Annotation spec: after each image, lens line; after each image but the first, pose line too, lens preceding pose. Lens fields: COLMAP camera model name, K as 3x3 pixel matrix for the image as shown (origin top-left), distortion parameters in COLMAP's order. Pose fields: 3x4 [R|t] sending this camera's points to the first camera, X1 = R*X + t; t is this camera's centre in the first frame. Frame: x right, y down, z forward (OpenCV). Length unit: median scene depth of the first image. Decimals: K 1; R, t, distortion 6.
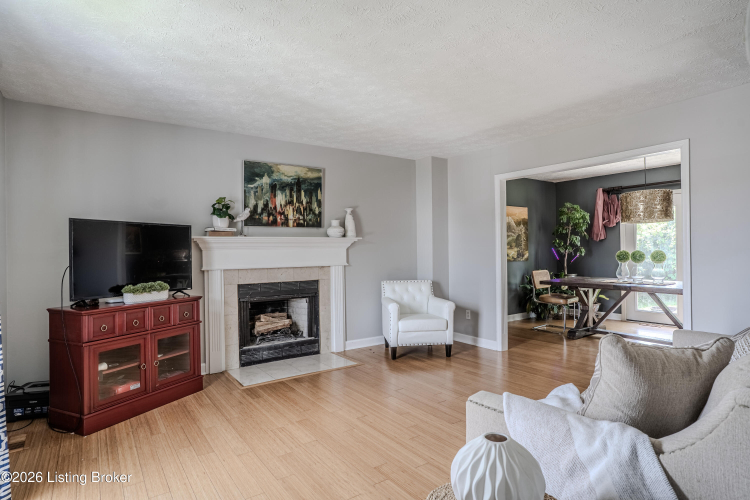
lens RADIAL K [[414.2, 0, 375.5], [0, 414.2, 251.0], [0, 0, 1]] dist [-0.041389, 0.026841]
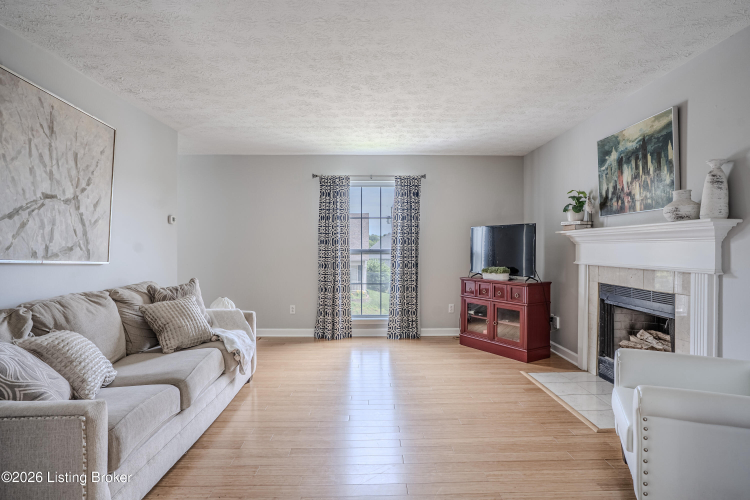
lens RADIAL K [[414.2, 0, 374.4], [0, 414.2, 249.6], [0, 0, 1]] dist [-0.041389, 0.026841]
pose [[-0.557366, 0.016559, -0.830101, 0.613565], [0.005896, 0.999855, 0.015986, -0.006399], [0.830246, 0.004015, -0.557383, 1.000002]]
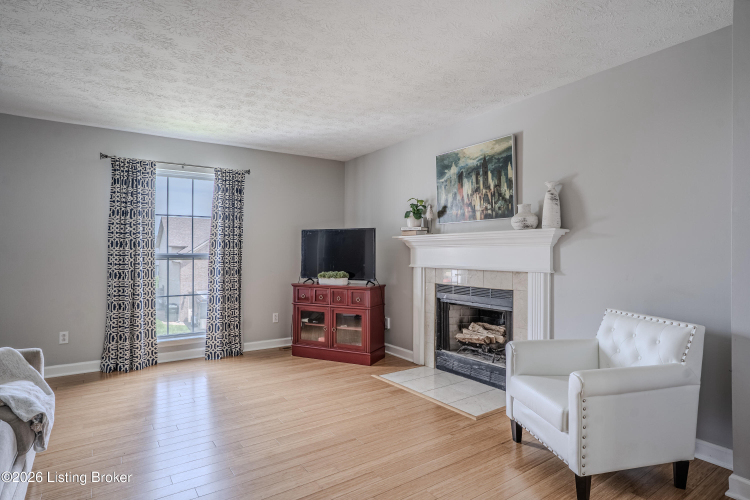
lens RADIAL K [[414.2, 0, 376.8], [0, 414.2, 249.9], [0, 0, 1]] dist [-0.041389, 0.026841]
pose [[-0.006559, 0.005698, -0.999962, 0.597544], [-0.001873, 0.999982, 0.005710, -0.003911], [0.999977, 0.001911, -0.006548, 0.794273]]
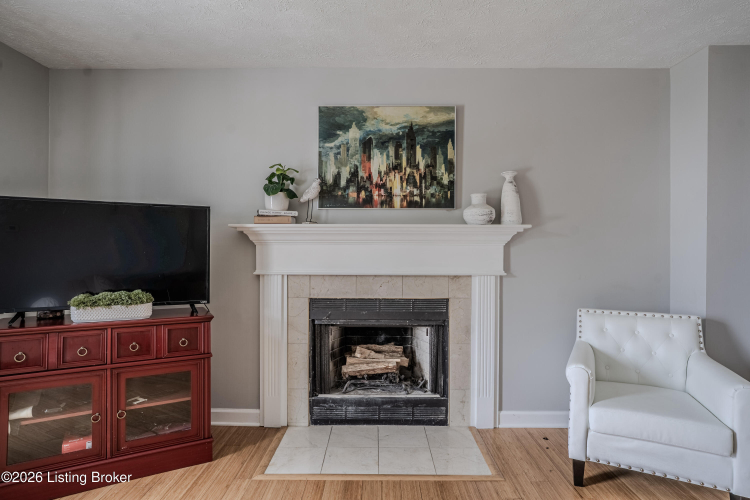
lens RADIAL K [[414.2, 0, 375.0], [0, 414.2, 250.7], [0, 0, 1]] dist [-0.041389, 0.026841]
pose [[0.811268, 0.016430, -0.584444, 0.120462], [-0.014516, 0.999863, 0.007959, -0.000438], [0.584495, 0.002027, 0.811395, 0.485134]]
